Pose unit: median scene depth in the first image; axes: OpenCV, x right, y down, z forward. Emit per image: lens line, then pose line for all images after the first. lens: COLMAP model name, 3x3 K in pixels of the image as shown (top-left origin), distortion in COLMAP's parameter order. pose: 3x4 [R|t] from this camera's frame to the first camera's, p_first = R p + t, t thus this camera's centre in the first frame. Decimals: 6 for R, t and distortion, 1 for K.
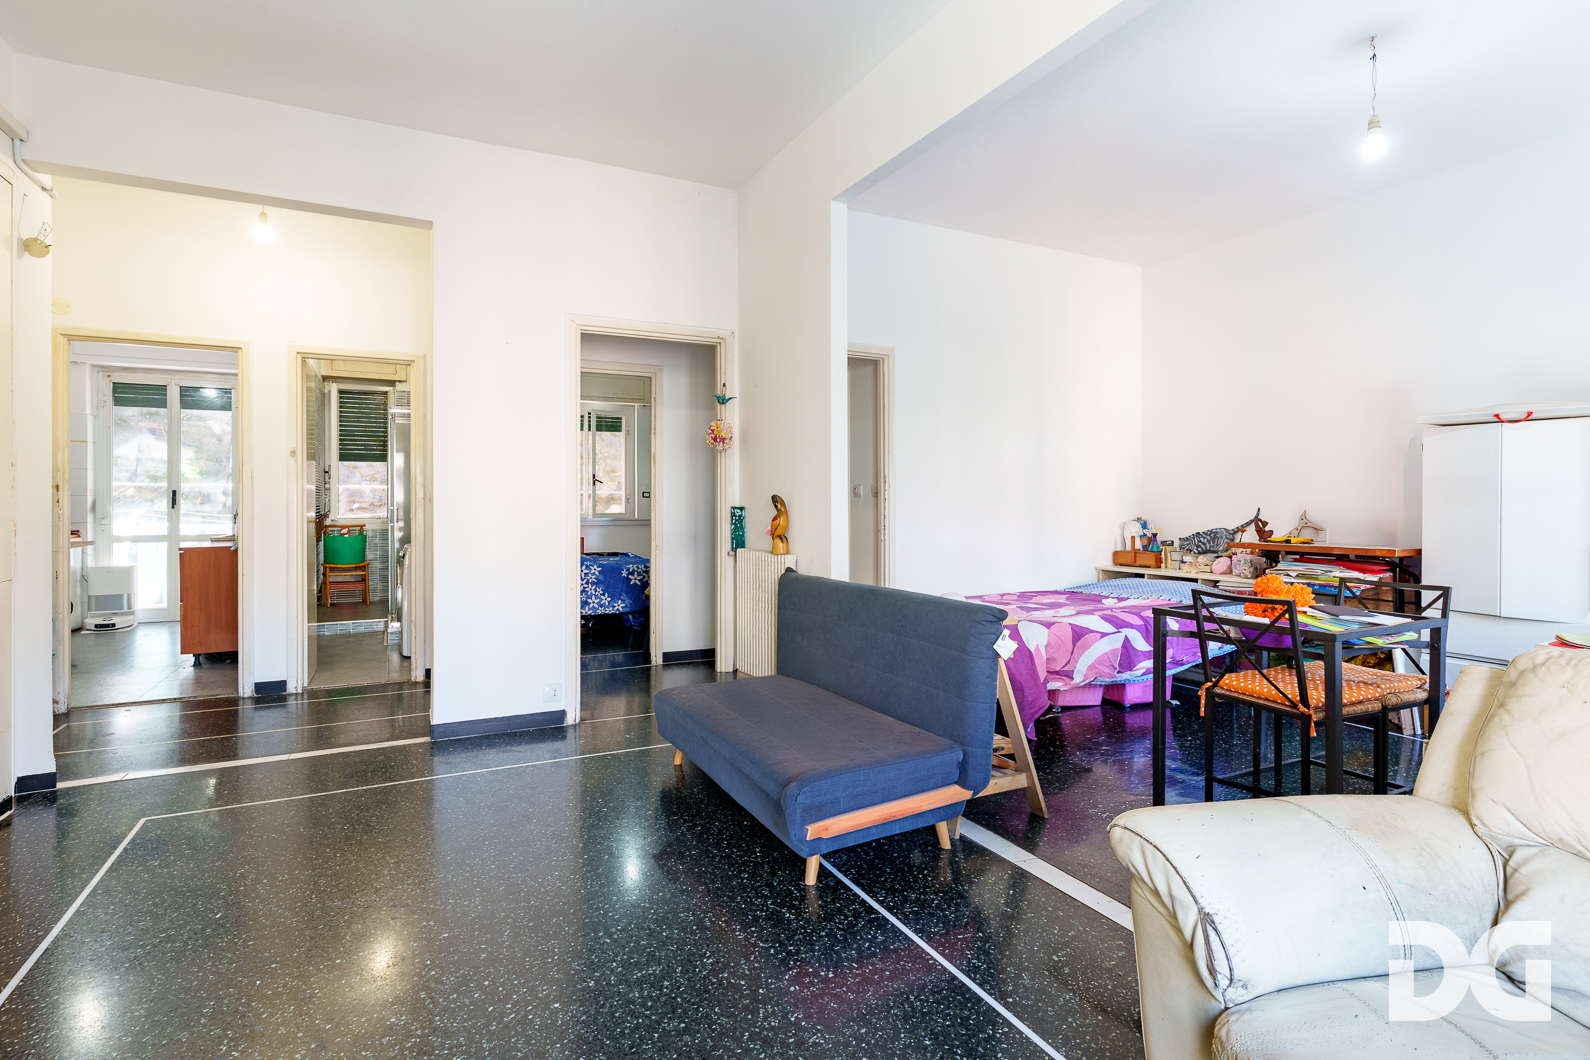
lens RADIAL K [[786.2, 0, 790.7], [0, 786.2, 508.9], [0, 0, 1]] dist [0.000971, 0.000073]
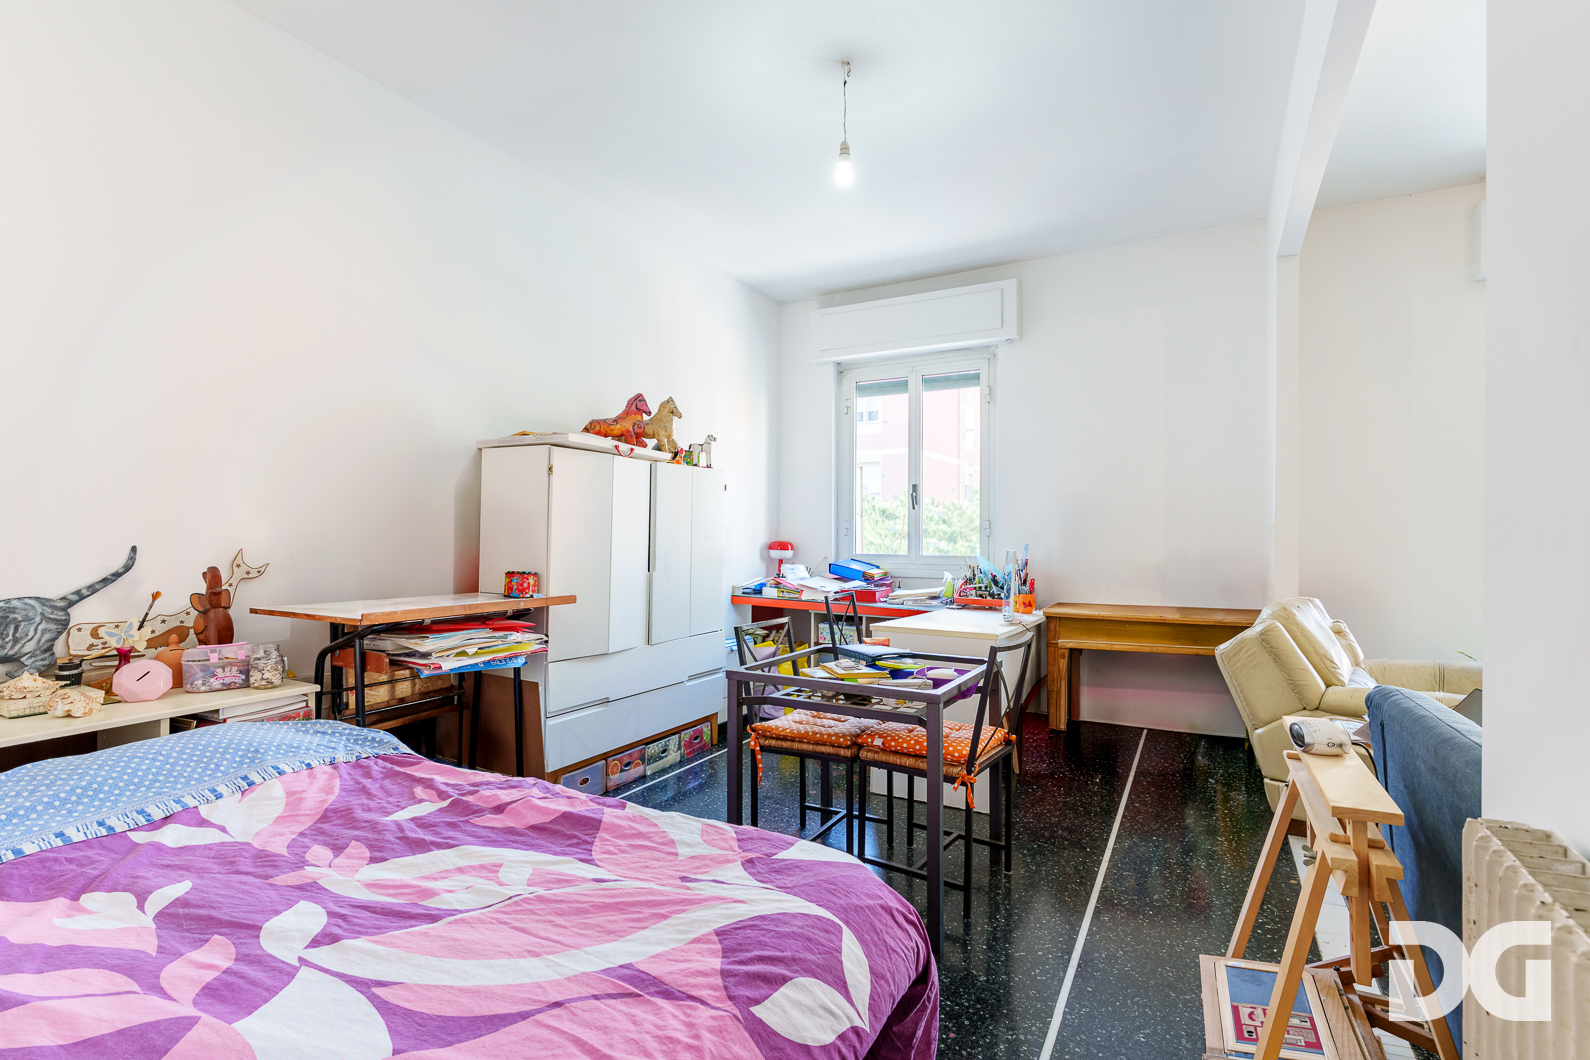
lens RADIAL K [[752.2, 0, 803.4], [0, 752.2, 530.0], [0, 0, 1]] dist [0.002939, 0.001173]
pose [[-0.566329, 0.003151, 0.824173, -0.000480], [0.002020, 0.999995, -0.002435, -0.008935], [-0.824177, 0.000286, -0.566332, 0.949804]]
